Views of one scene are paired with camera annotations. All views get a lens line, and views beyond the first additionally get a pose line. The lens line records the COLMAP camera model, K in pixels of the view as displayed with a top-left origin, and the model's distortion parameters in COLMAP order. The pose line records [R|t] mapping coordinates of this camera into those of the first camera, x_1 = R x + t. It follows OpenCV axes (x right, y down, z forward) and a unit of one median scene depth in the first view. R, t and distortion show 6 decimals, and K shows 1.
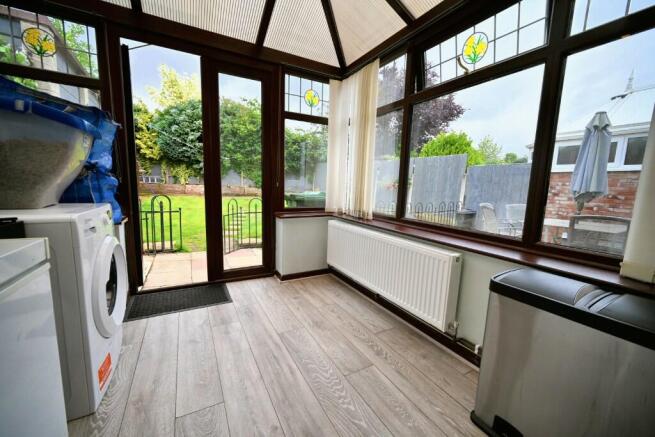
lens RADIAL K [[258.5, 0, 325.4], [0, 258.5, 219.8], [0, 0, 1]] dist [-0.002635, -0.000425]
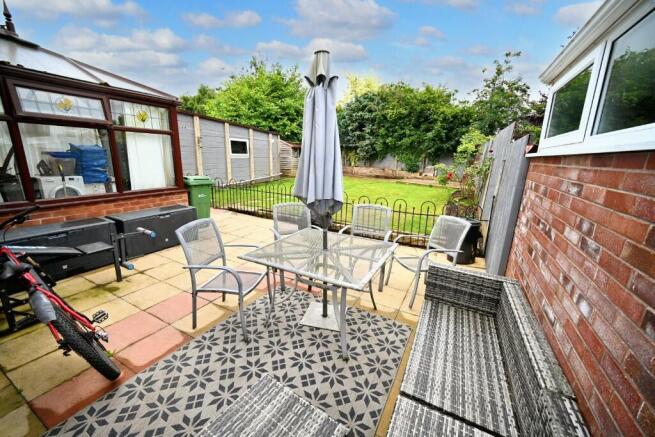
lens RADIAL K [[258.5, 0, 325.4], [0, 258.5, 219.8], [0, 0, 1]] dist [-0.002635, -0.000425]
pose [[0.566075, 0.180242, -0.804408, 0.426957], [-0.121636, 0.983386, 0.134749, -0.038634], [0.815331, 0.021567, 0.578594, 0.186606]]
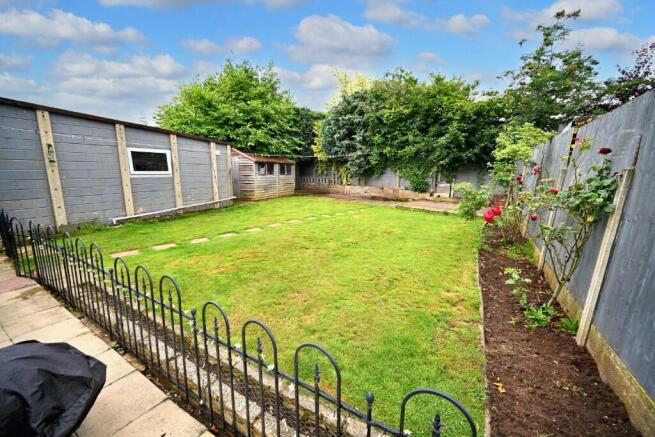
lens RADIAL K [[258.5, 0, 325.4], [0, 258.5, 219.8], [0, 0, 1]] dist [-0.002635, -0.000425]
pose [[0.522126, 0.126130, -0.843490, 0.260277], [-0.110993, 0.990642, 0.079428, -0.078886], [0.845615, 0.052150, 0.531240, 0.436015]]
